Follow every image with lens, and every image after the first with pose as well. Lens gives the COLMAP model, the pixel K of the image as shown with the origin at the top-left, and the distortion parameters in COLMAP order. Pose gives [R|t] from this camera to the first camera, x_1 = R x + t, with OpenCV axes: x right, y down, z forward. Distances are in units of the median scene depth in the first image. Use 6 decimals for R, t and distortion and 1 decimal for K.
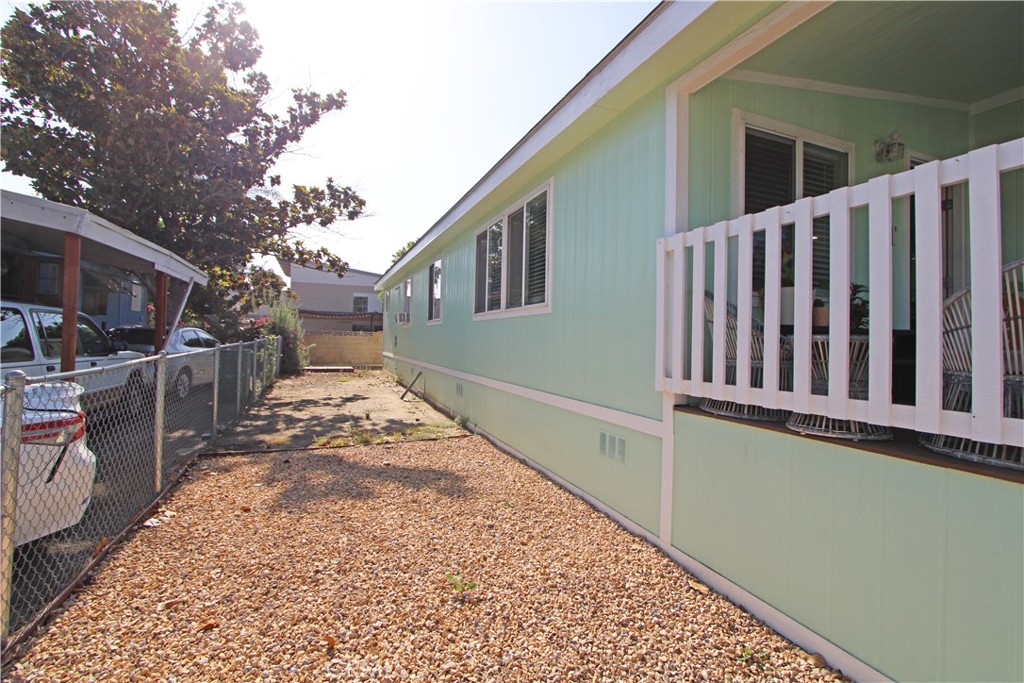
lens RADIAL K [[467.3, 0, 511.3], [0, 467.3, 339.8], [0, 0, 1]] dist [-0.013562, 0.000373]
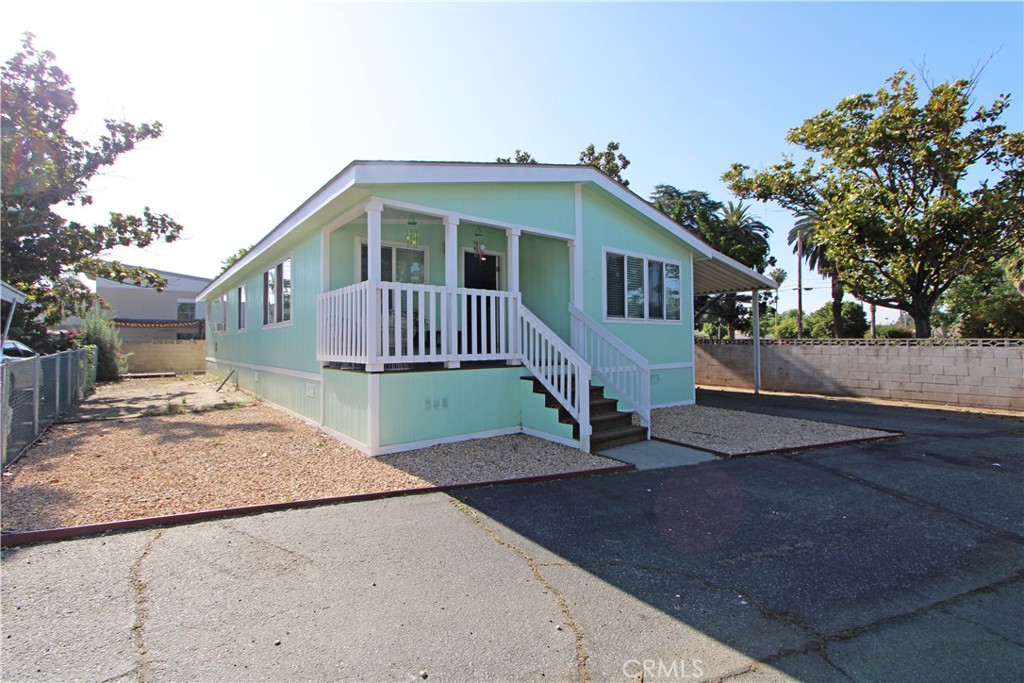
lens RADIAL K [[467.3, 0, 515.5], [0, 467.3, 335.0], [0, 0, 1]] dist [-0.013562, 0.000373]
pose [[0.955601, -0.026125, 0.293503, 0.118737], [0.030518, 0.999480, -0.010398, 0.007505], [-0.293079, 0.018894, 0.955902, -0.306632]]
